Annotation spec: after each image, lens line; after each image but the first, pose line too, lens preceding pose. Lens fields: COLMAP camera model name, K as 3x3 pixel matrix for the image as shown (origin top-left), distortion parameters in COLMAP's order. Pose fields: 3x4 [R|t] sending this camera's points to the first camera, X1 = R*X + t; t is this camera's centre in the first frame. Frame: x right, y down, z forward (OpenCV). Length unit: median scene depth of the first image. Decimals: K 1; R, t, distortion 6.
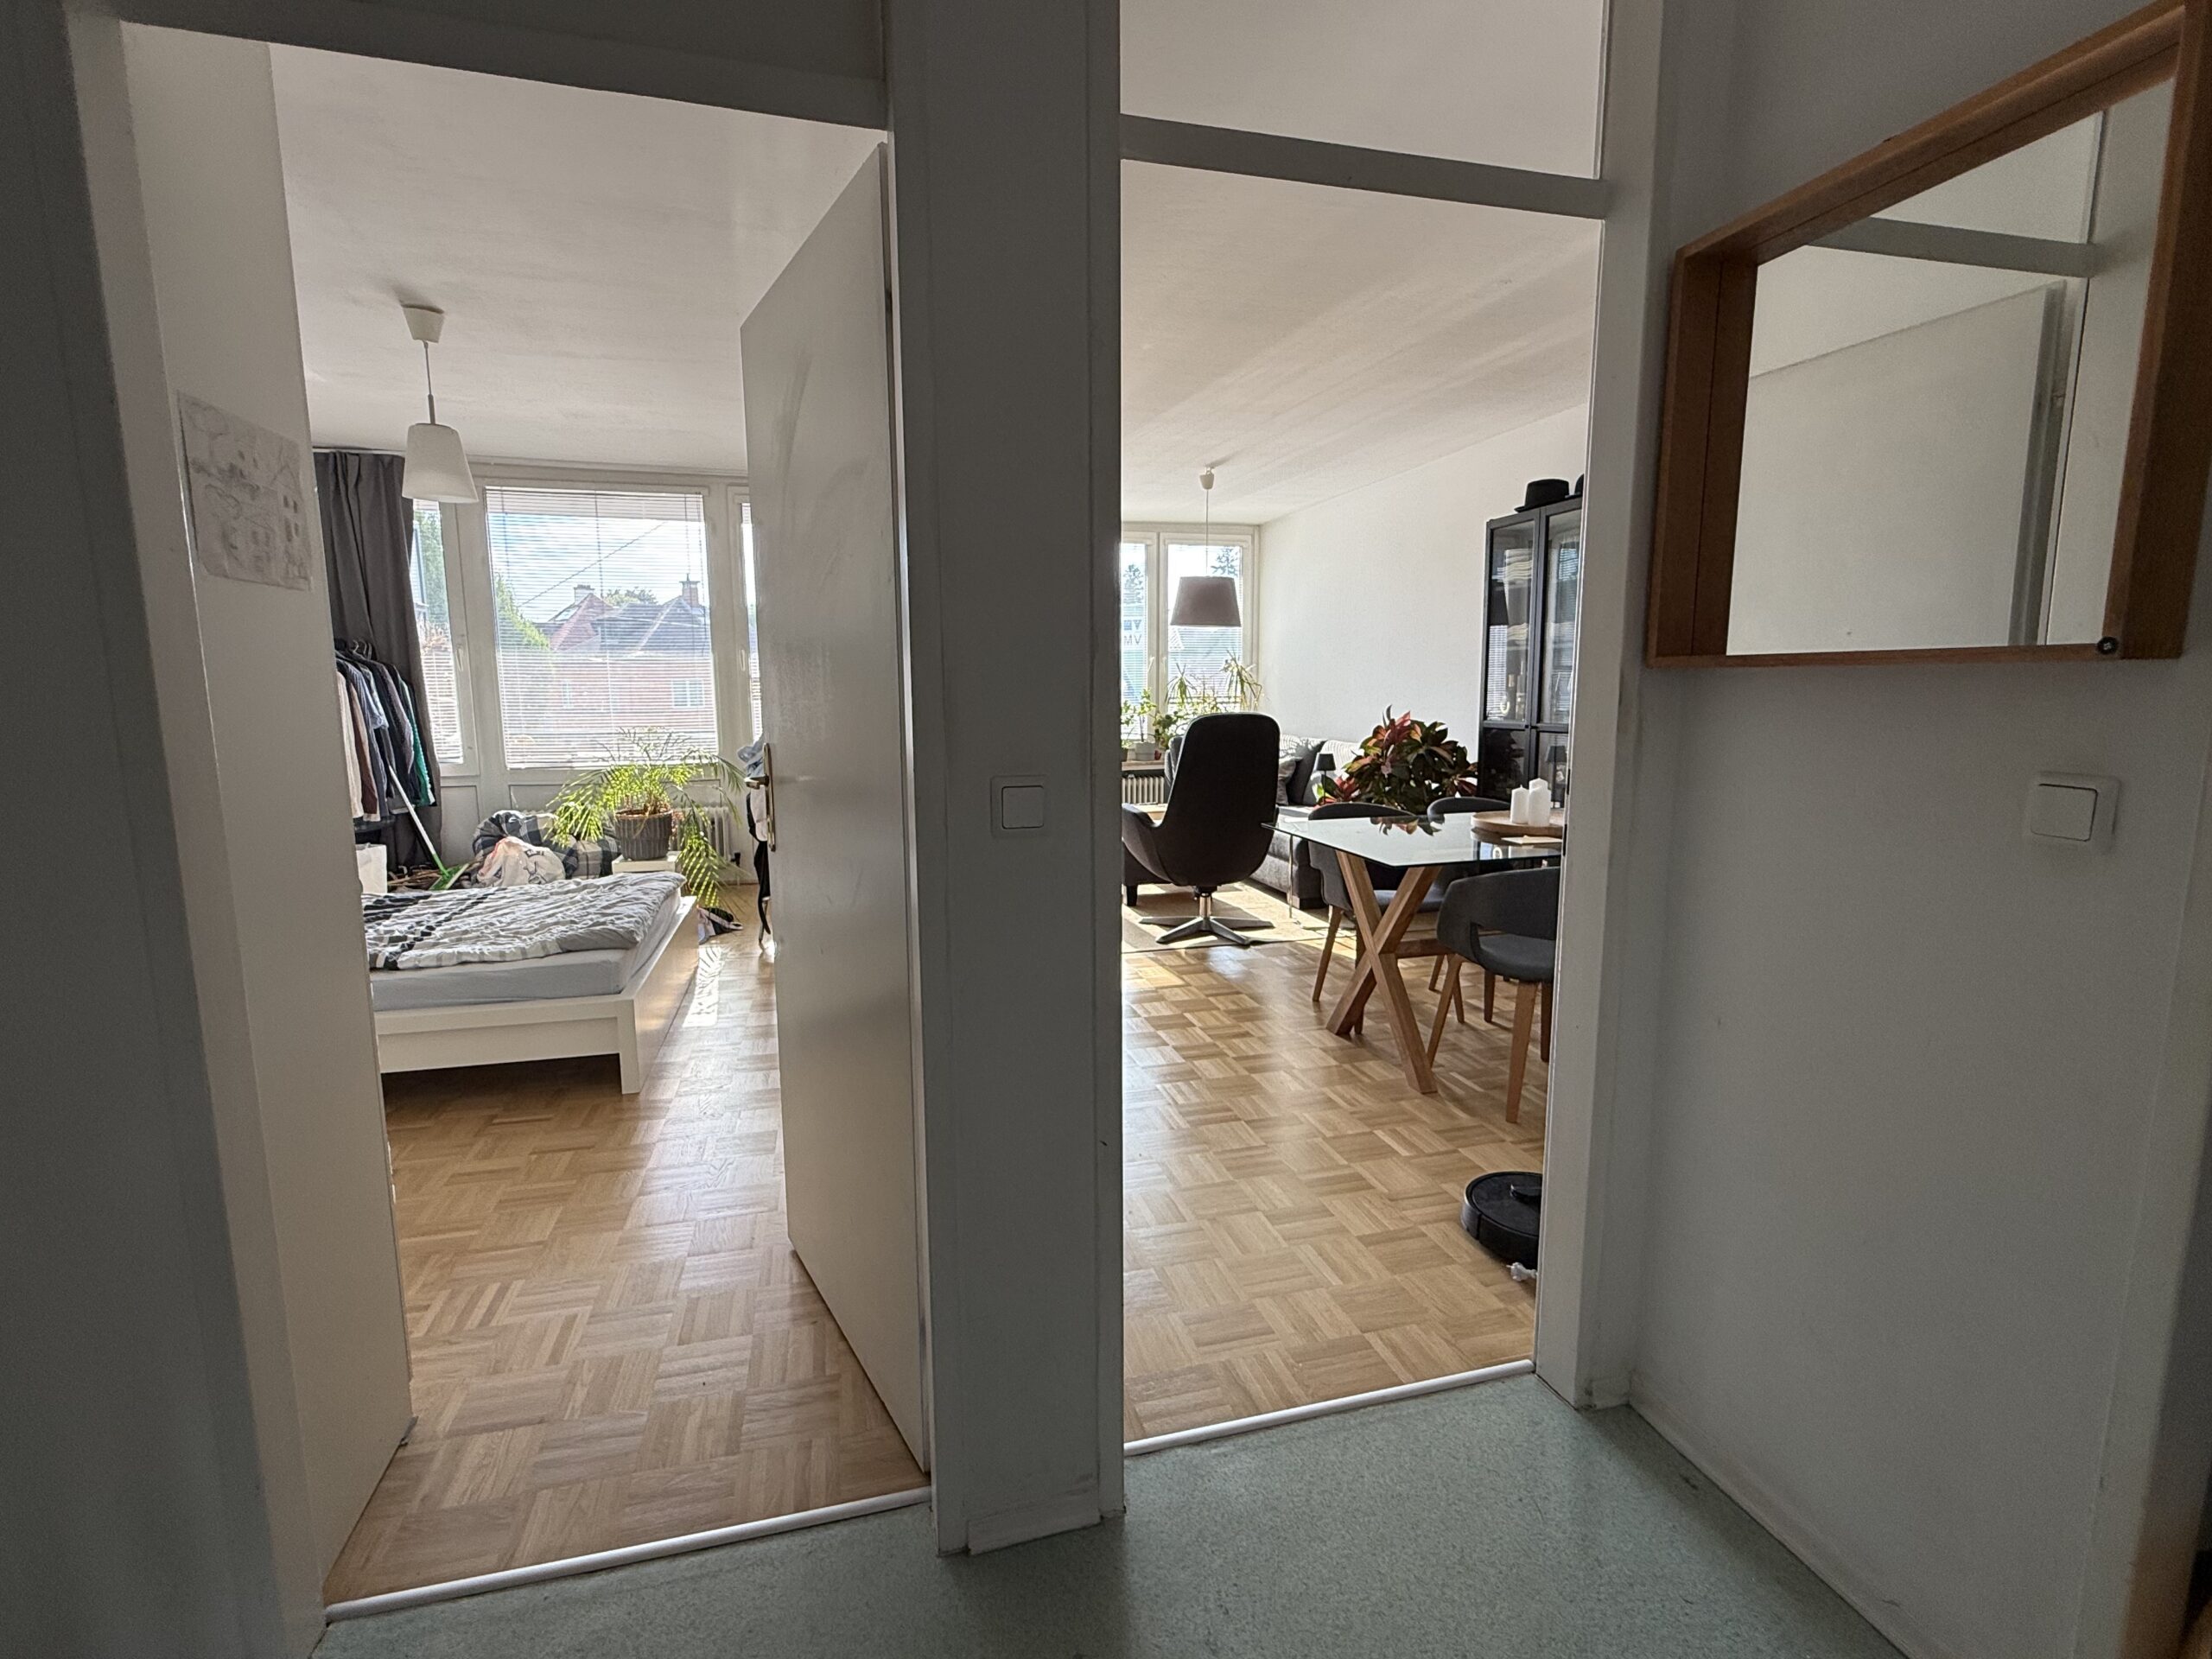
lens RADIAL K [[1016.3, 0, 1102.1], [0, 1016.3, 829.3], [0, 0, 1]] dist [-0.003172, -0.000071]
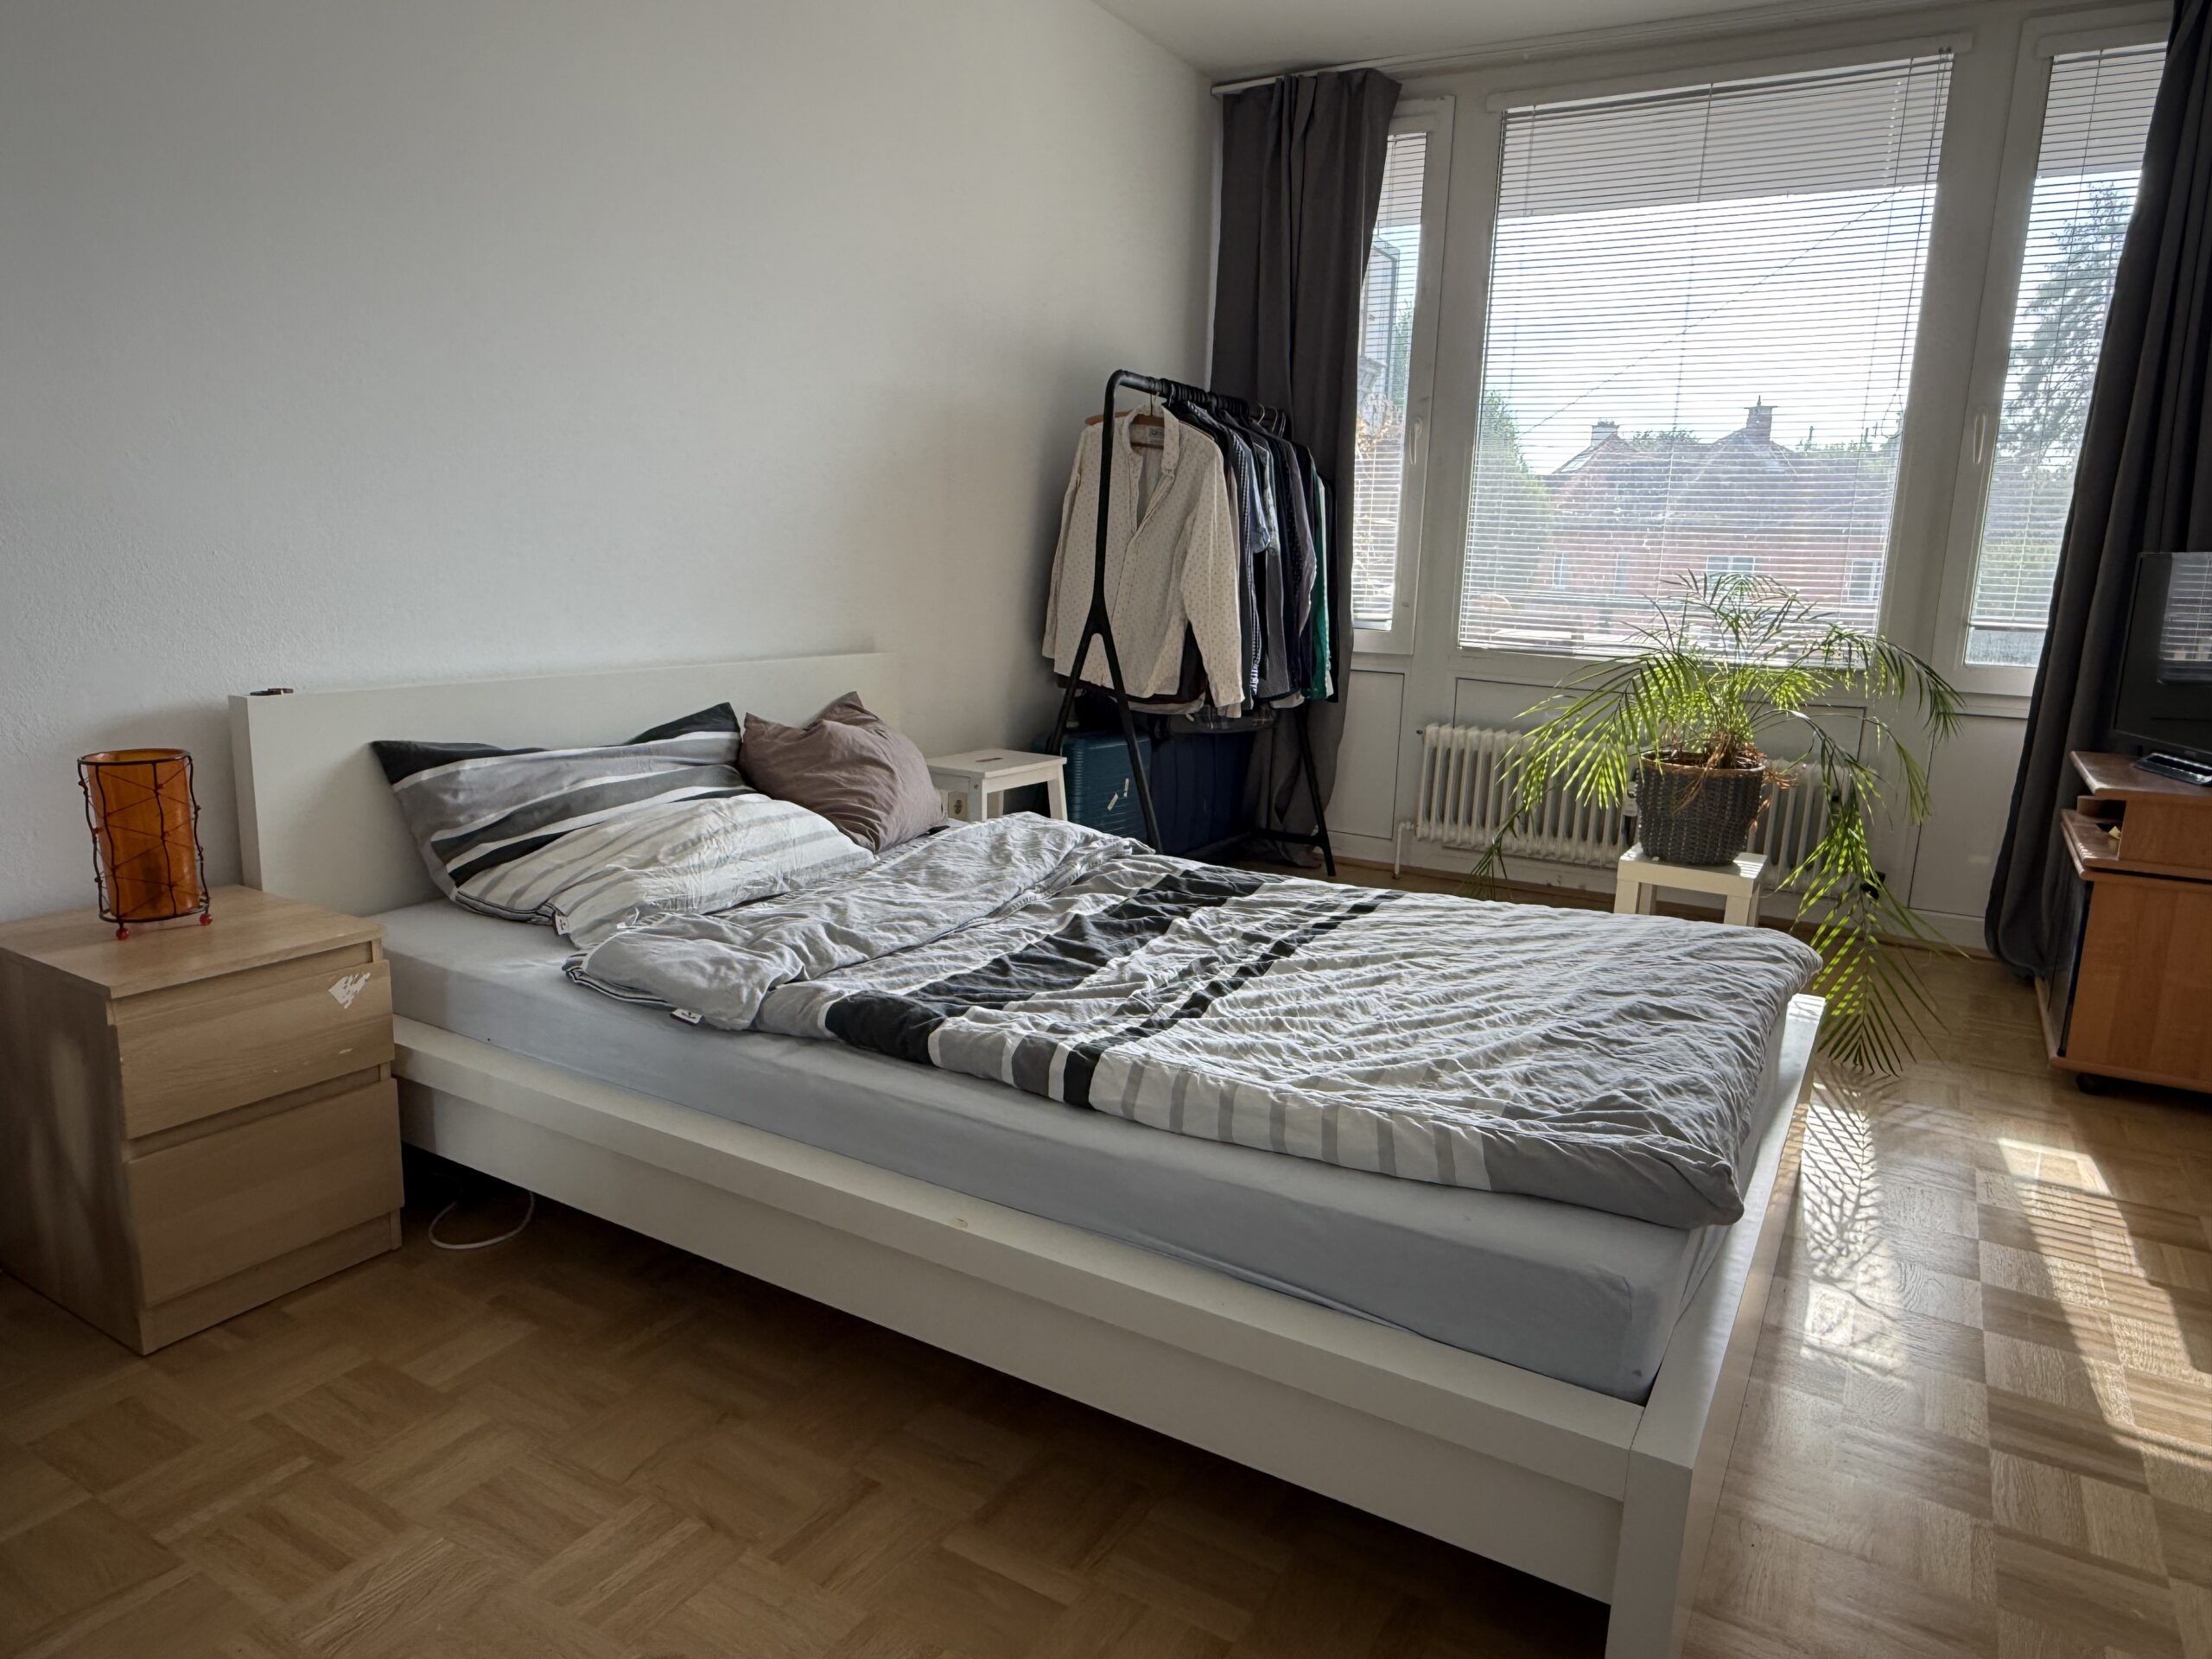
lens RADIAL K [[1408.5, 0, 1103.1], [0, 1408.5, 827.8], [0, 0, 1]] dist [-0.002509, -0.000132]
pose [[0.703090, 0.161650, -0.692484, -0.194728], [-0.133015, 0.986528, 0.095238, -0.011759], [0.698550, 0.025150, 0.715120, 0.350037]]
